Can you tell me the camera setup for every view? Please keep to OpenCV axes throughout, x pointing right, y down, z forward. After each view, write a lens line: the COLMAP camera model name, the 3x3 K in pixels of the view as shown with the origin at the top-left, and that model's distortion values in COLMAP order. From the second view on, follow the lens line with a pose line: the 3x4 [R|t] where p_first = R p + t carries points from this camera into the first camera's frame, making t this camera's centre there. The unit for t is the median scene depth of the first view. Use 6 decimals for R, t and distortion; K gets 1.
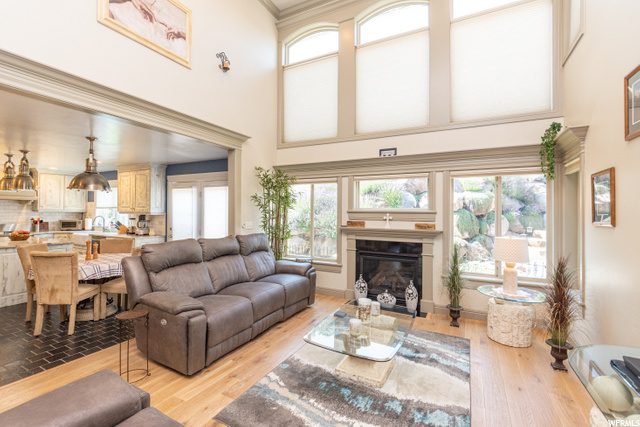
lens RADIAL K [[288.9, 0, 314.7], [0, 288.9, 208.6], [0, 0, 1]] dist [-0.003435, -0.001731]
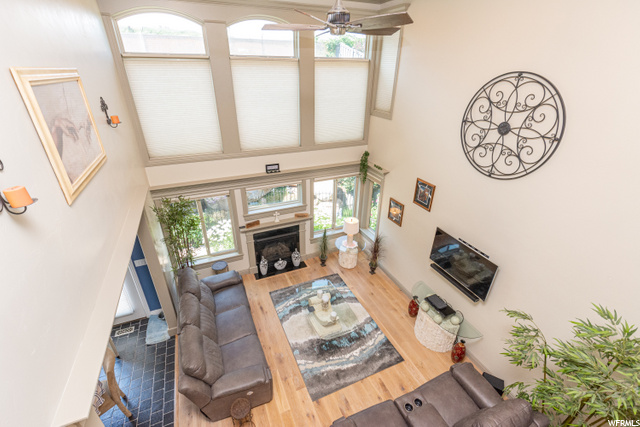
lens RADIAL K [[288.9, 0, 313.1], [0, 288.9, 211.0], [0, 0, 1]] dist [-0.003435, -0.001731]
pose [[0.631361, -0.353368, 0.690300, -0.562681], [-0.006327, 0.887772, 0.460241, -0.603888], [-0.775463, -0.294945, 0.558269, 0.121122]]
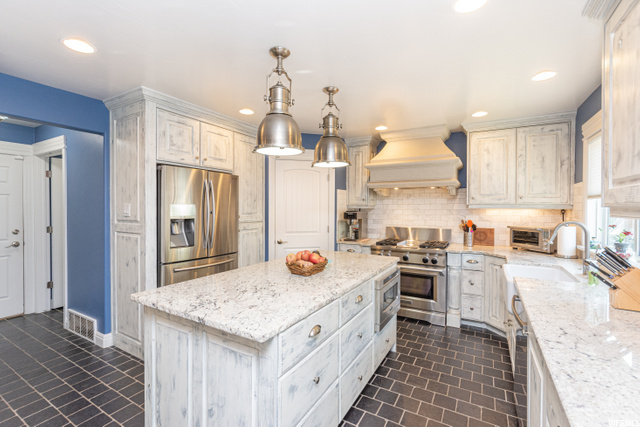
lens RADIAL K [[288.9, 0, 325.3], [0, 288.9, 210.2], [0, 0, 1]] dist [-0.003435, -0.001731]
pose [[-0.030240, 0.005831, -0.999526, -0.684835], [0.007181, 0.999958, 0.005617, 0.015478], [0.999517, -0.007008, -0.030281, 1.201101]]
